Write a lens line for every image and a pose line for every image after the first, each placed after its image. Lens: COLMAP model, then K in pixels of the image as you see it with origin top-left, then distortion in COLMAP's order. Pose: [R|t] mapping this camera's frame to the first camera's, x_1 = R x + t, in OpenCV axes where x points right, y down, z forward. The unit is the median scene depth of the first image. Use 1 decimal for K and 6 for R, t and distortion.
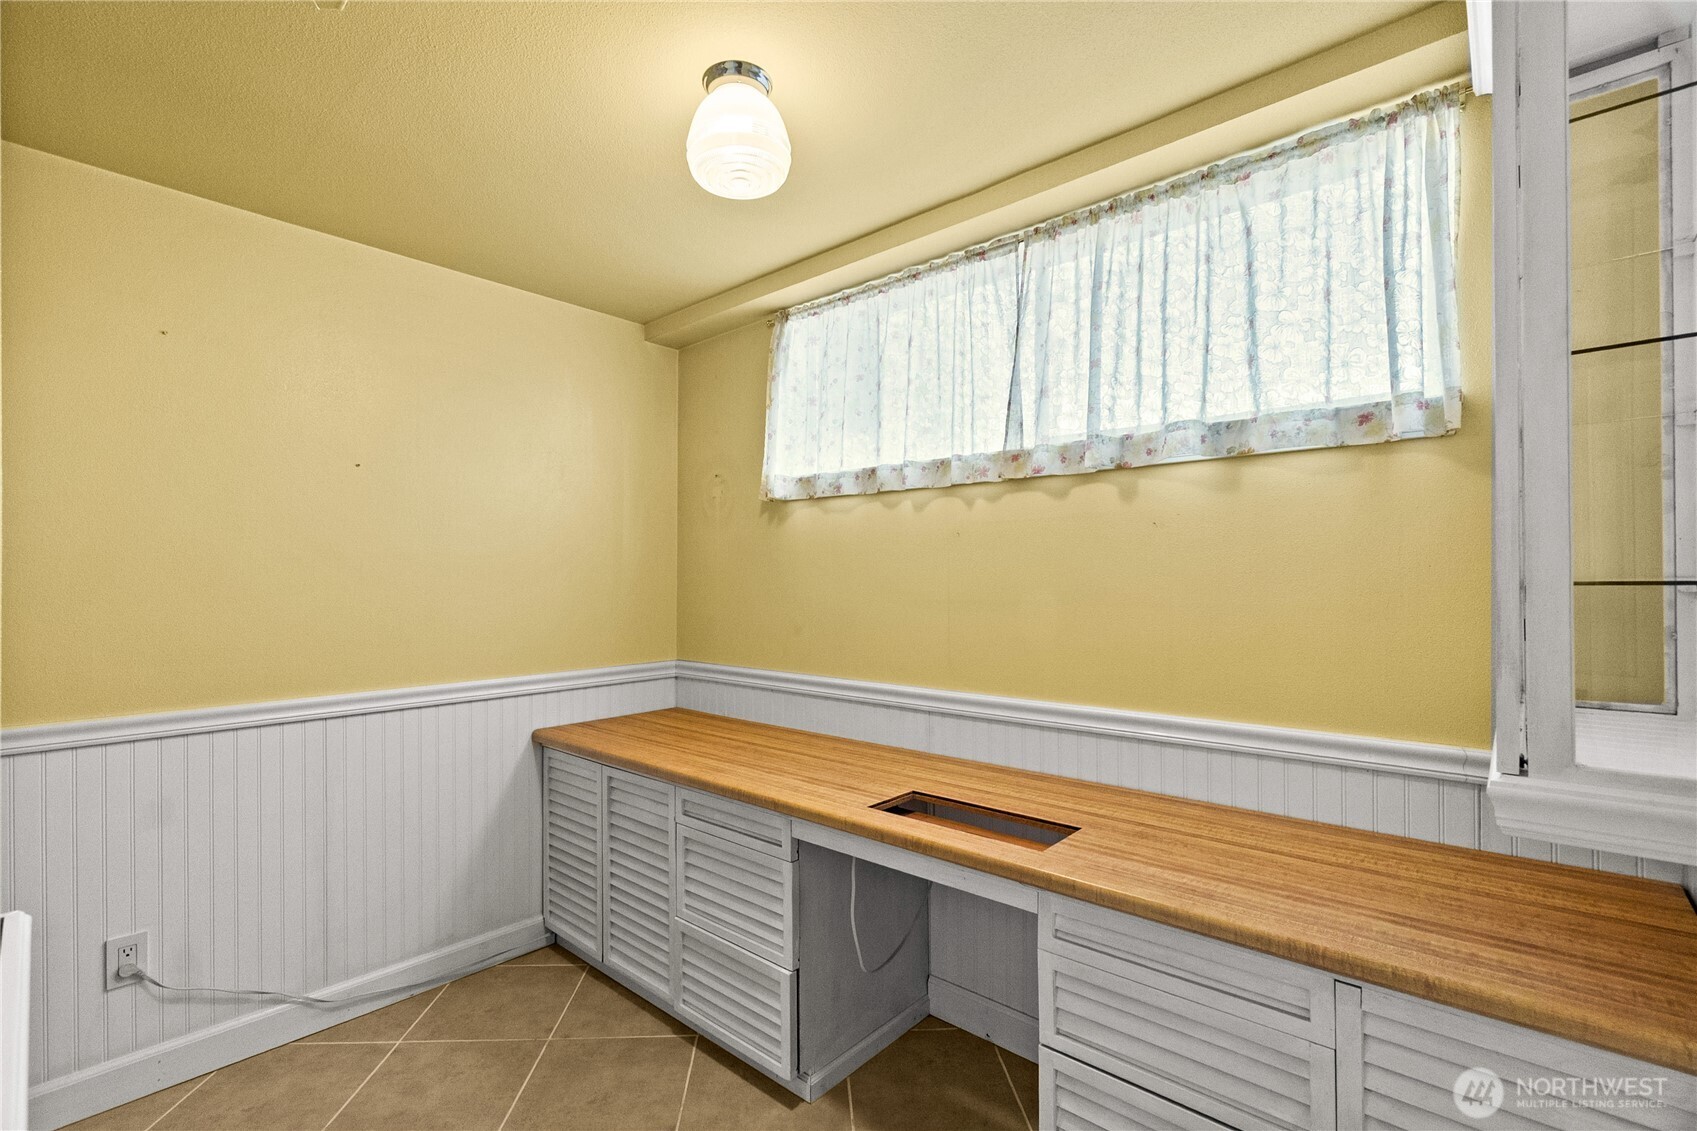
lens RADIAL K [[750.1, 0, 848.0], [0, 750.1, 573.0], [0, 0, 1]] dist [-0.011623, -0.000077]
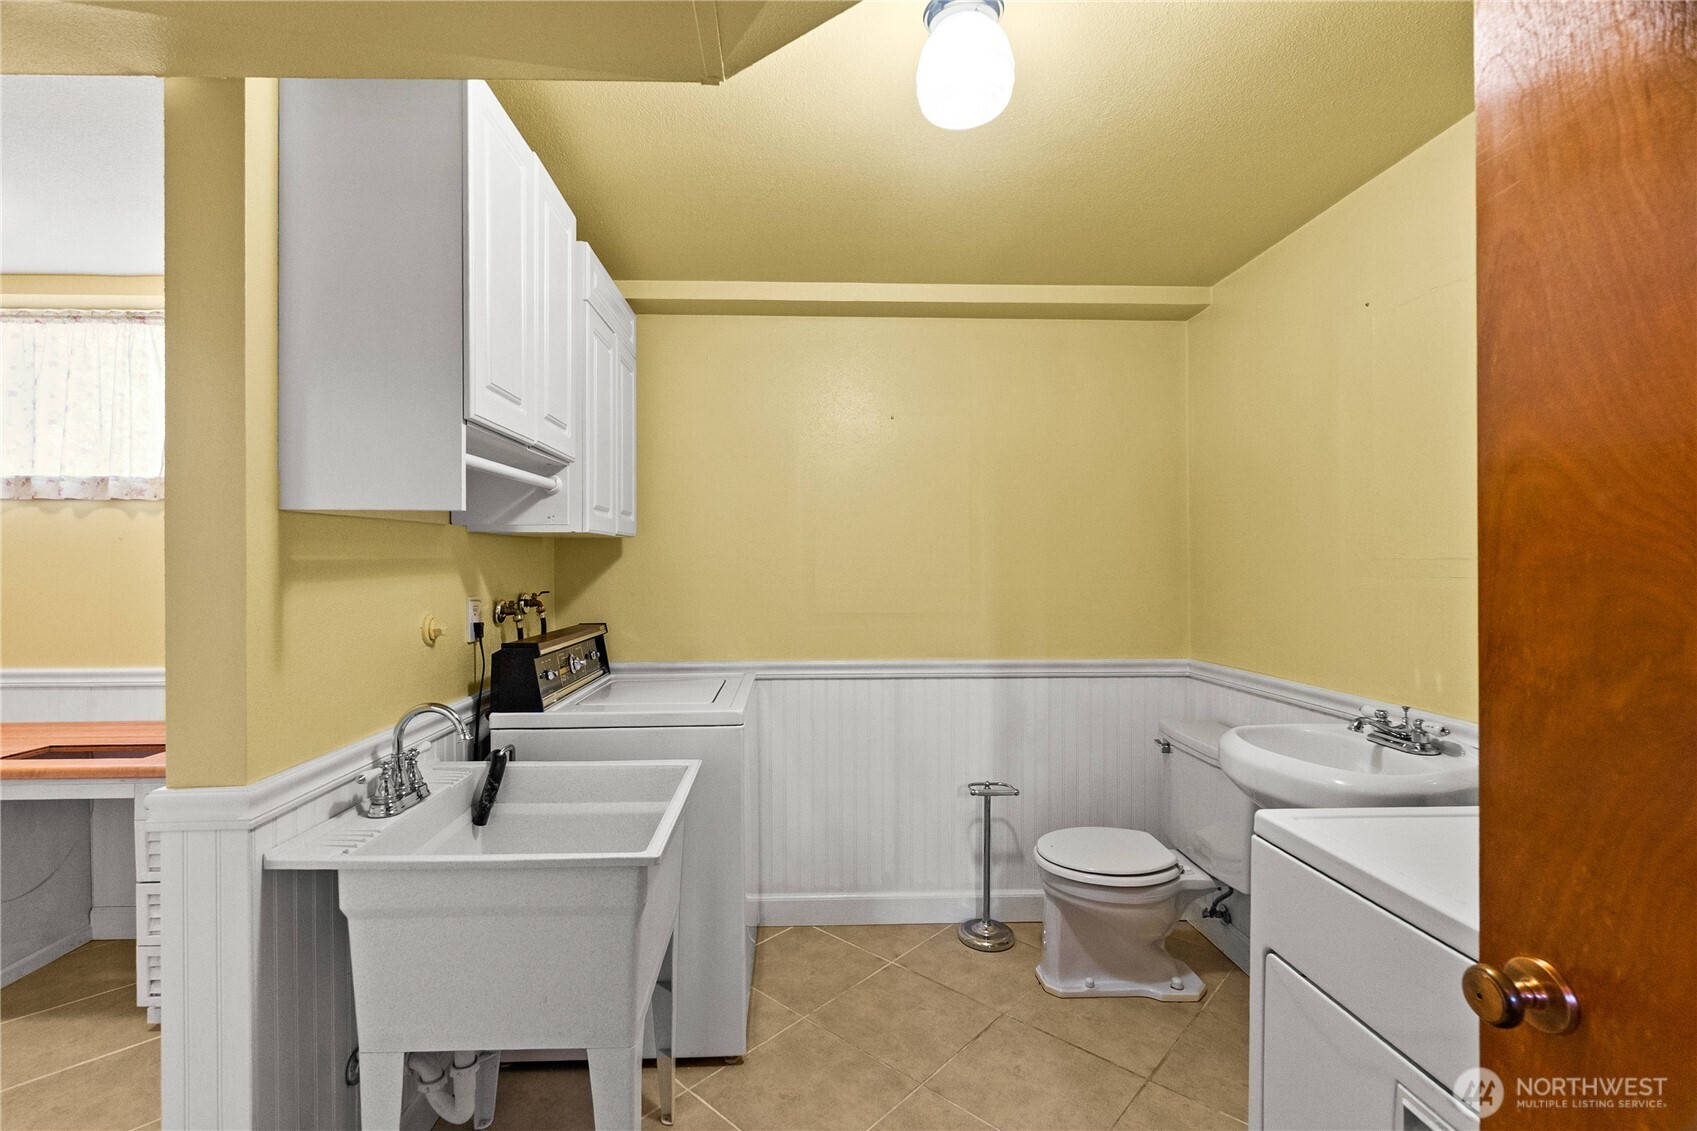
lens RADIAL K [[750.1, 0, 835.8], [0, 750.1, 572.6], [0, 0, 1]] dist [-0.011623, -0.000077]
pose [[0.723080, 0.002892, 0.690759, 0.154073], [-0.009533, 0.999938, 0.005793, -0.015322], [-0.690699, -0.010774, 0.723062, -0.680935]]
